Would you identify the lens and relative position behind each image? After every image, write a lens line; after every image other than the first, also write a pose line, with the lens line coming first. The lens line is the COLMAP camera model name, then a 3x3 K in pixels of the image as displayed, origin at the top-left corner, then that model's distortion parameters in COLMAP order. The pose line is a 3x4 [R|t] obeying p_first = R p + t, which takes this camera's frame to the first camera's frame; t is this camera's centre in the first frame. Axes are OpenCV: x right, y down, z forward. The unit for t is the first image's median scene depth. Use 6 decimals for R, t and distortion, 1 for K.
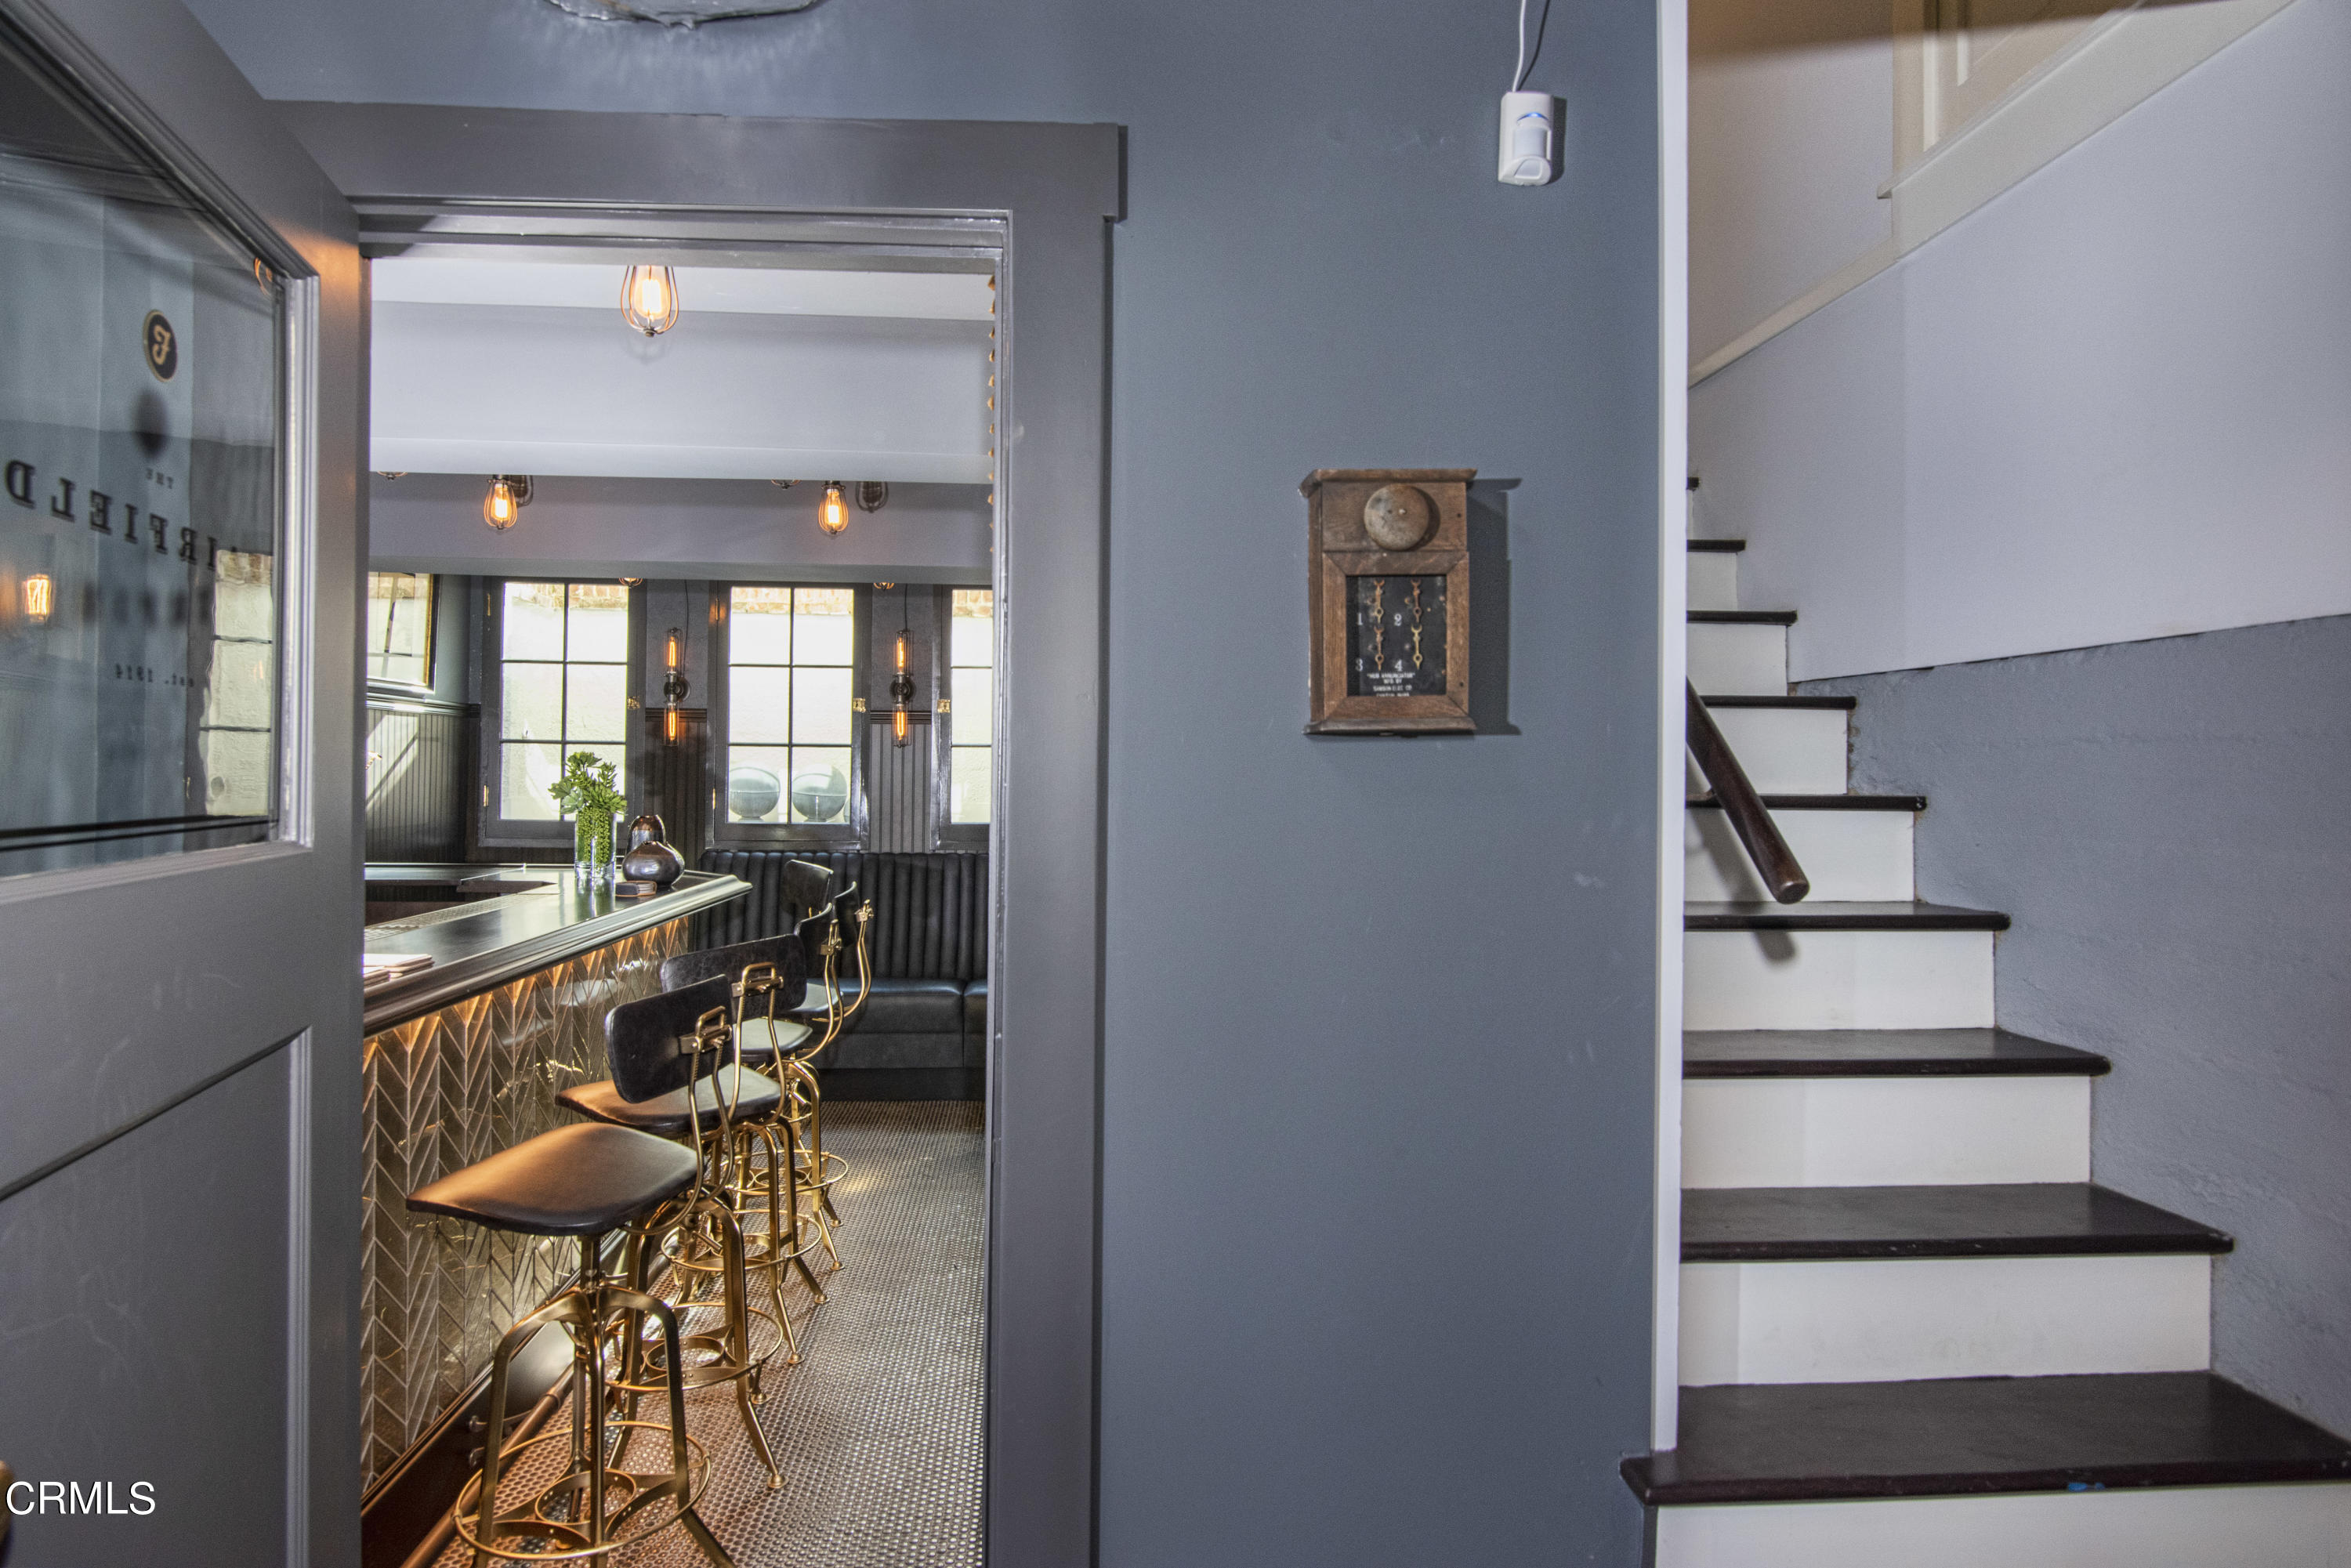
lens RADIAL K [[1348.5, 0, 1175.5], [0, 1348.5, 784.0], [0, 0, 1]] dist [-0.001203, -0.000423]
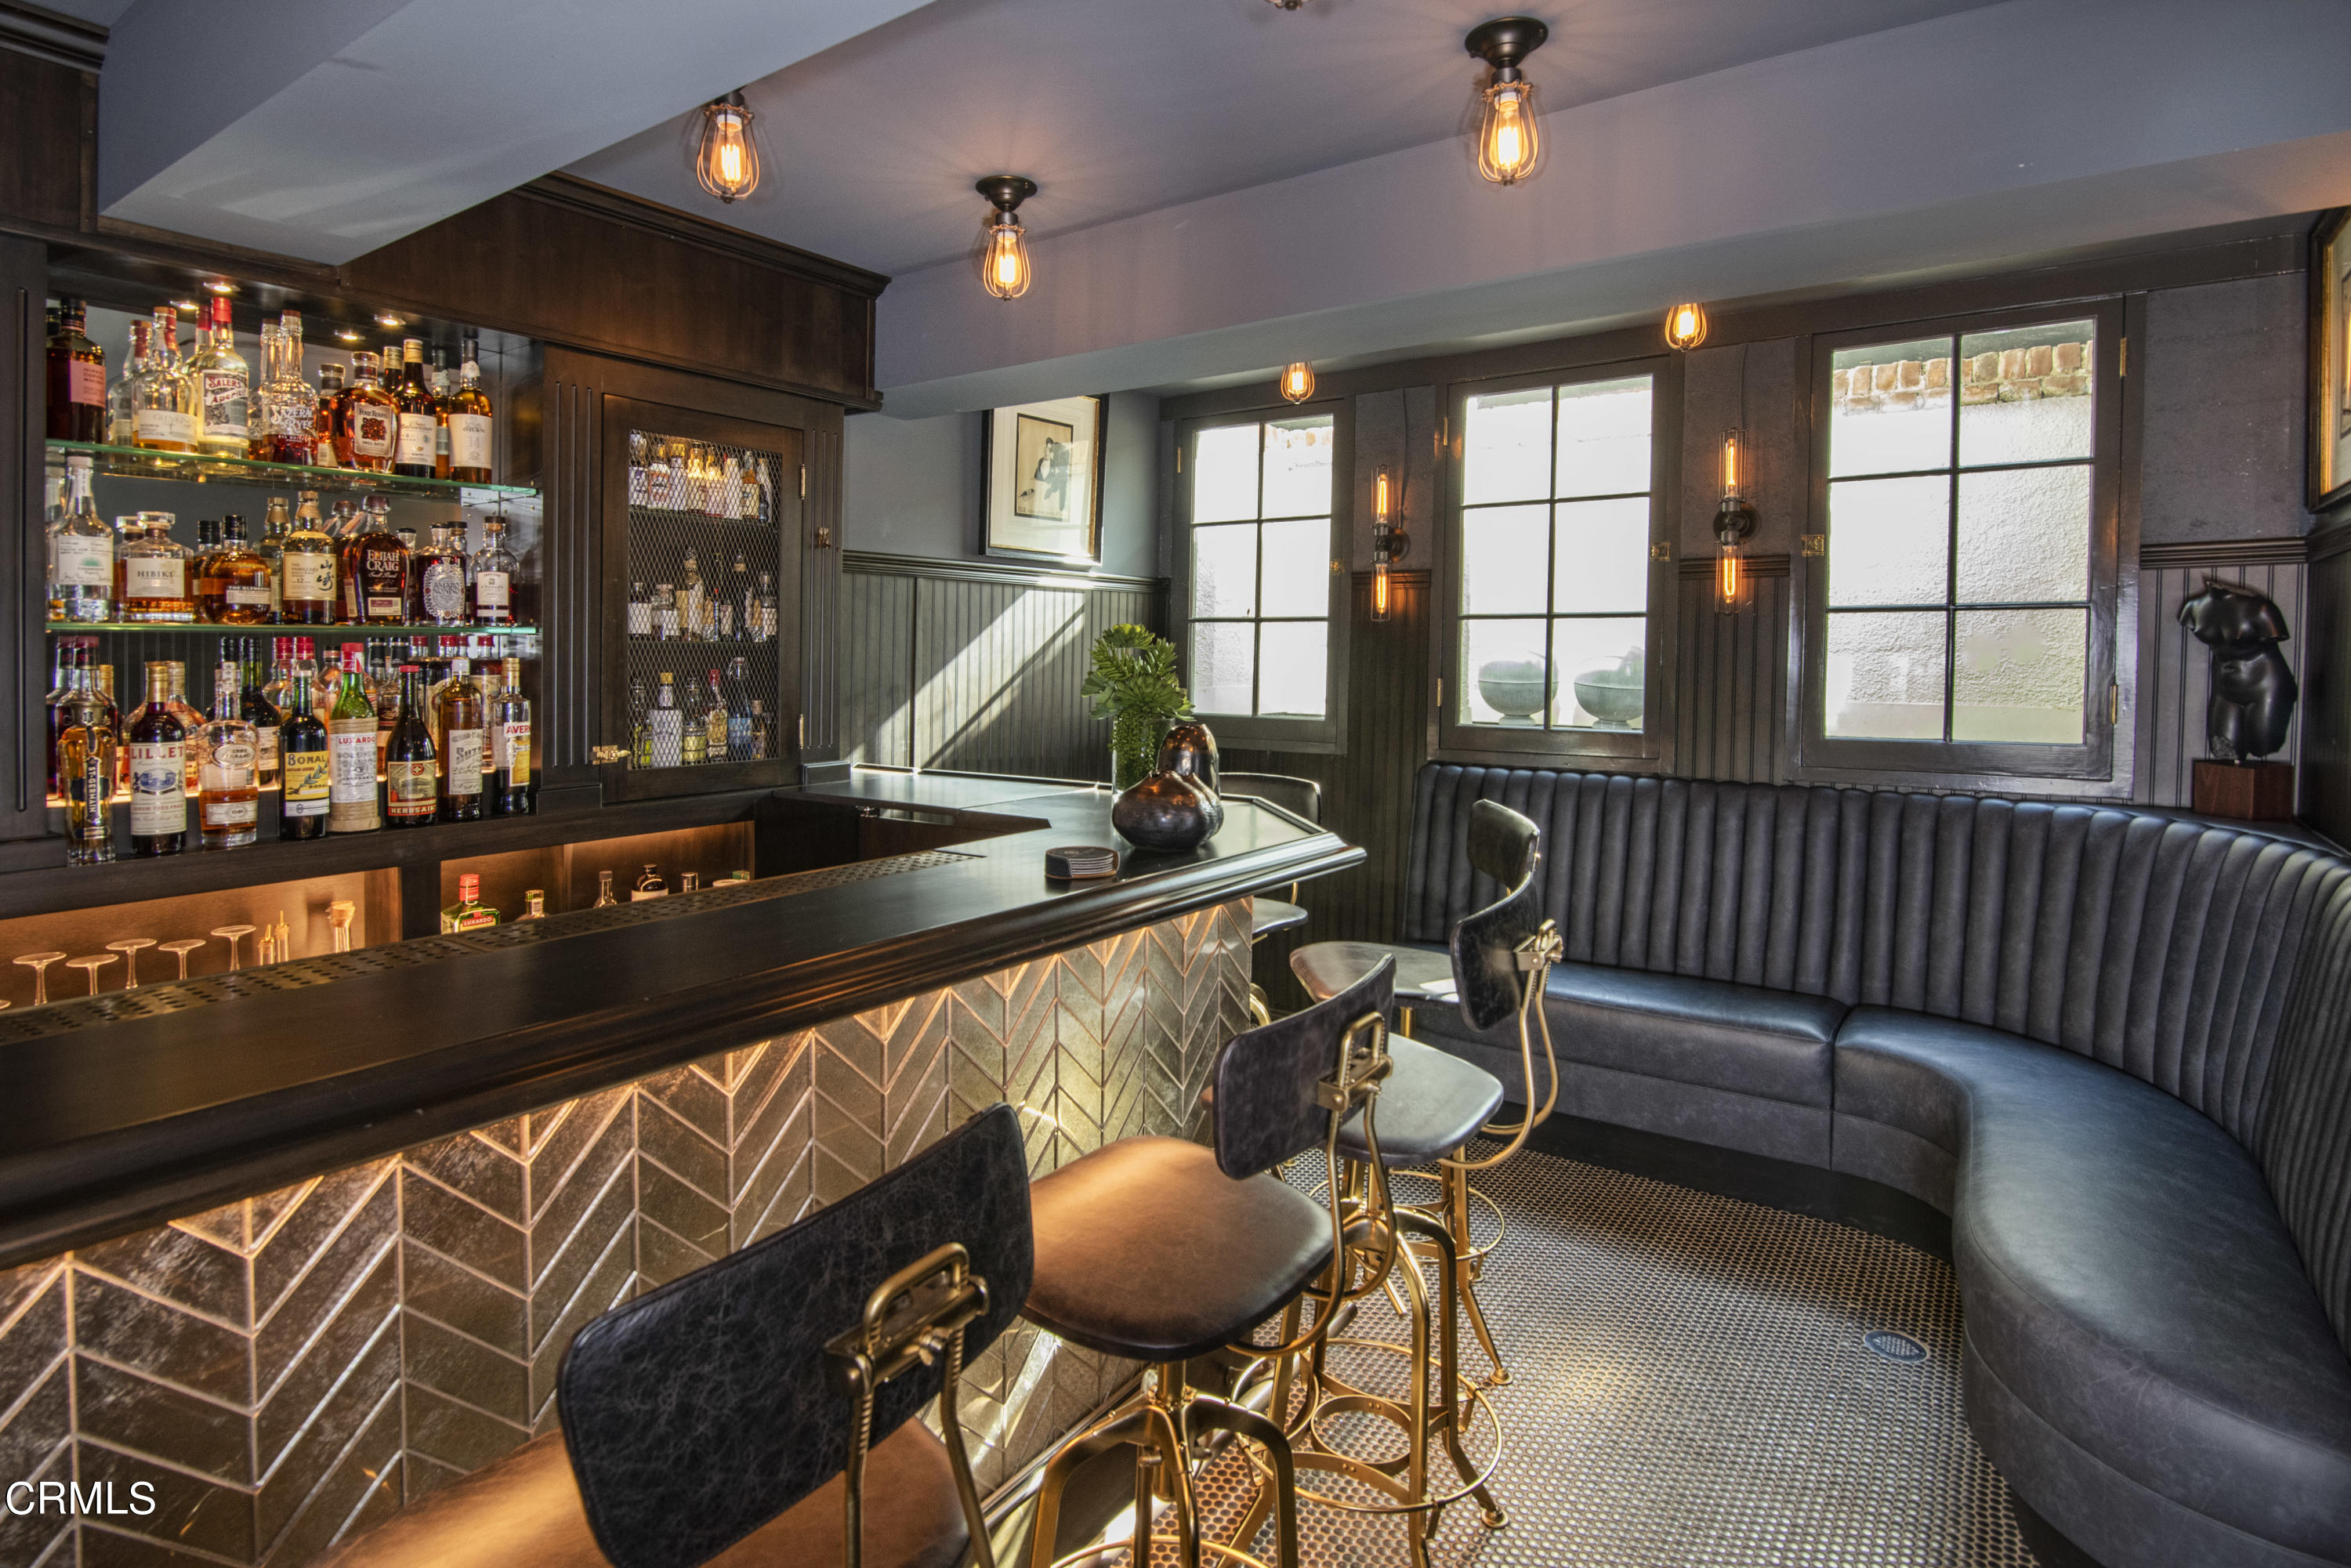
lens RADIAL K [[1160.2, 0, 1098.1], [0, 1160.2, 705.5], [0, 0, 1]] dist [0.062702, 0.000156]
pose [[0.726758, 0.028324, -0.686310, -0.041003], [-0.002315, 0.999245, 0.038787, -0.006223], [0.686890, -0.026600, 0.726275, 0.418969]]
